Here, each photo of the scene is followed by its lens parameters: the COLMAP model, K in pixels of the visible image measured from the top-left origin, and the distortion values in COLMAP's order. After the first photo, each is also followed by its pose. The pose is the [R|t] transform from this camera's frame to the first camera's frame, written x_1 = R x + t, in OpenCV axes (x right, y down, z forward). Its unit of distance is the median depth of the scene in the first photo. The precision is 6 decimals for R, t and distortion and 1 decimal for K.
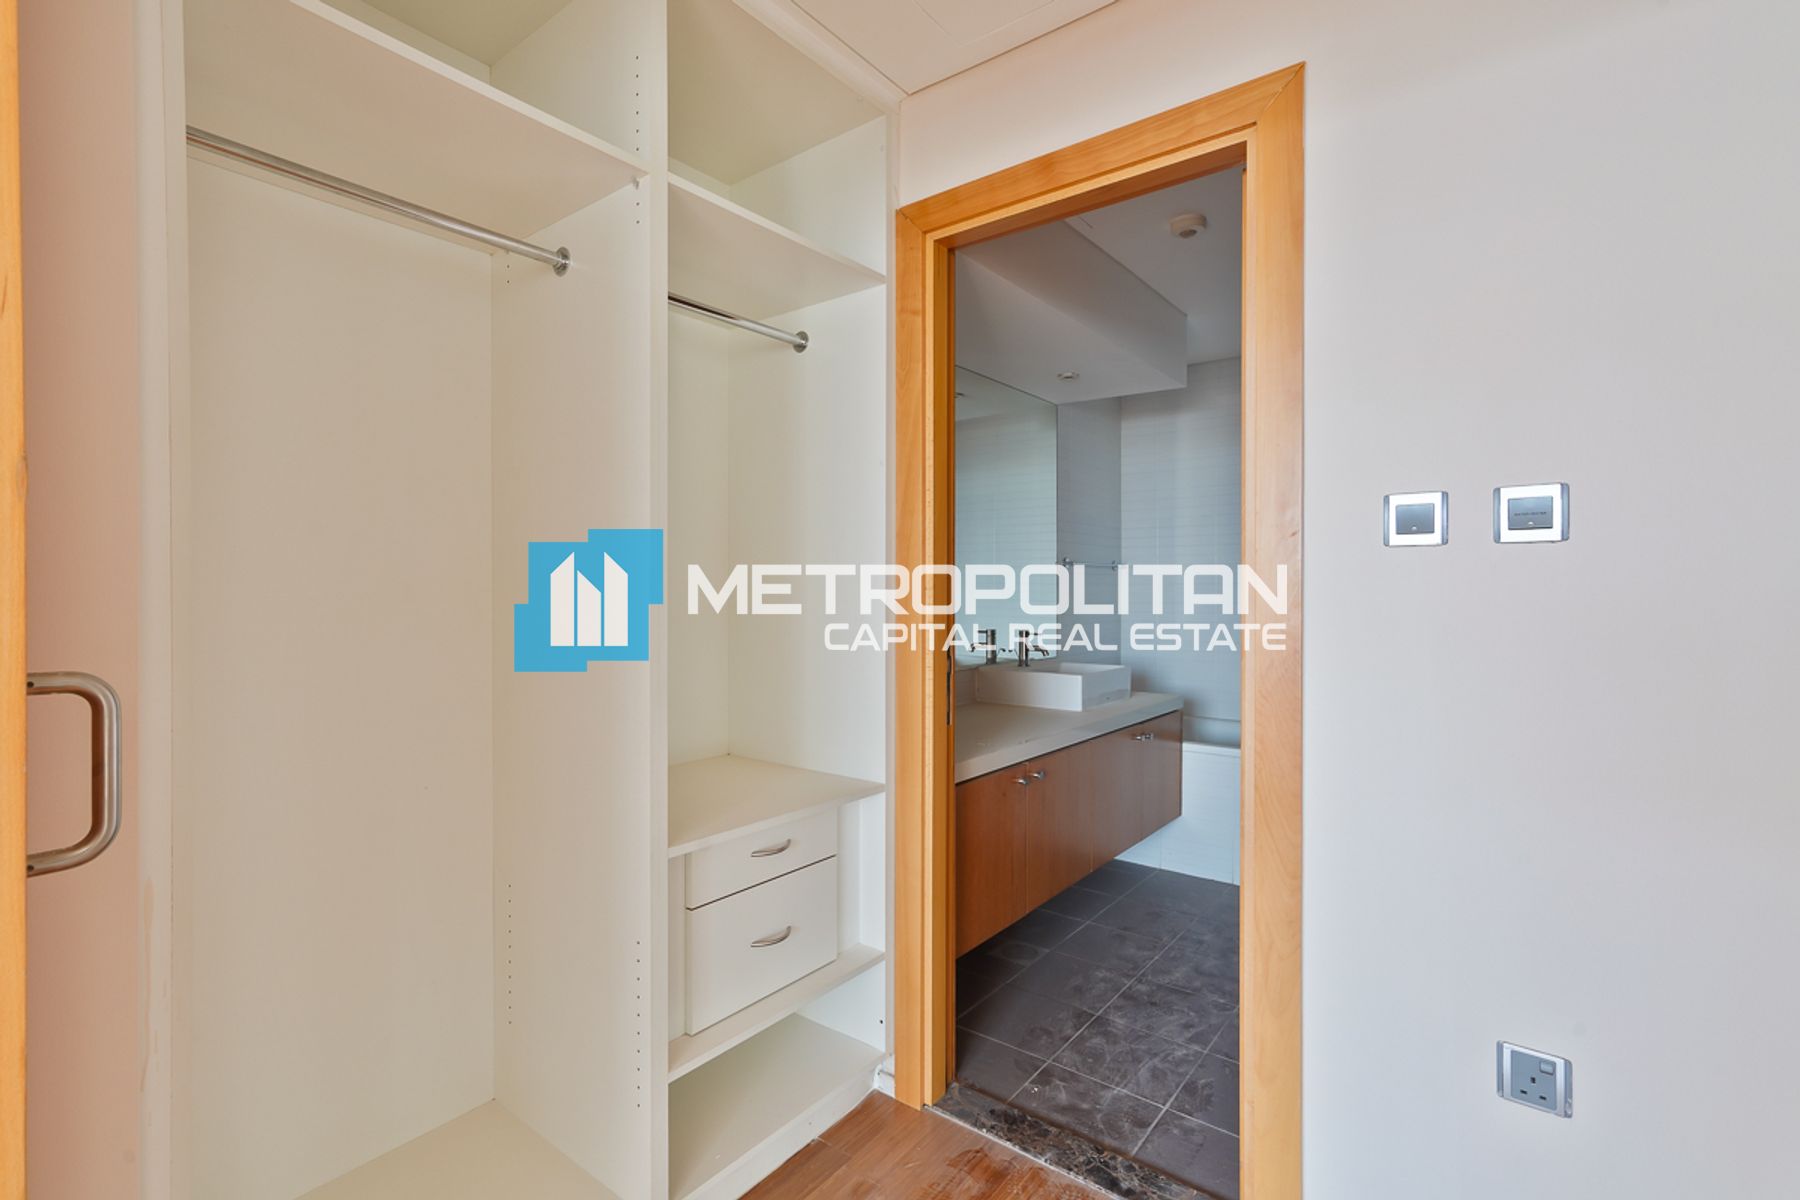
lens RADIAL K [[817.7, 0, 912.4], [0, 817.7, 592.3], [0, 0, 1]] dist [0.007400, 0.000901]
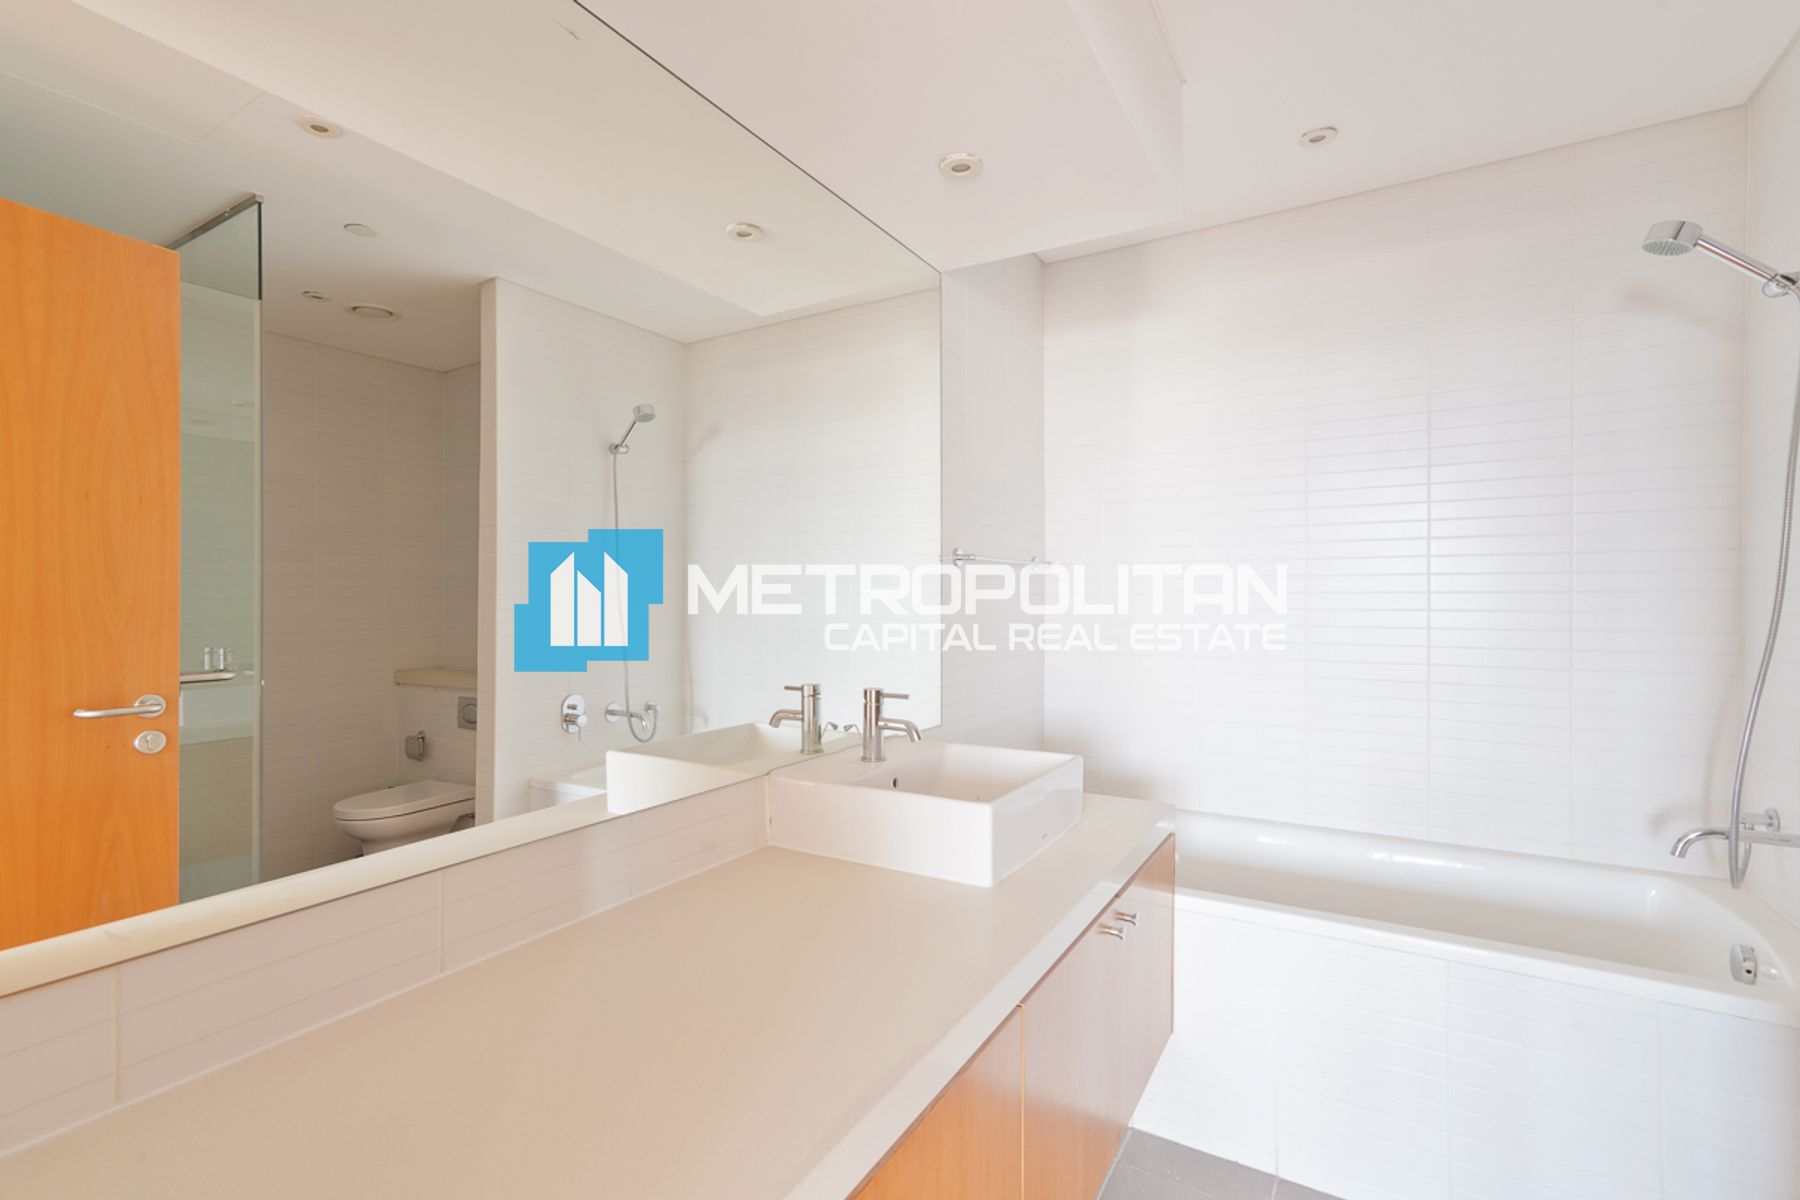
lens RADIAL K [[817.7, 0, 893.7], [0, 817.7, 601.9], [0, 0, 1]] dist [0.007400, 0.000901]
pose [[0.994415, -0.002179, 0.105517, 0.081501], [0.002642, 0.999987, -0.004248, -0.002562], [-0.105506, 0.004504, 0.994408, 0.428151]]
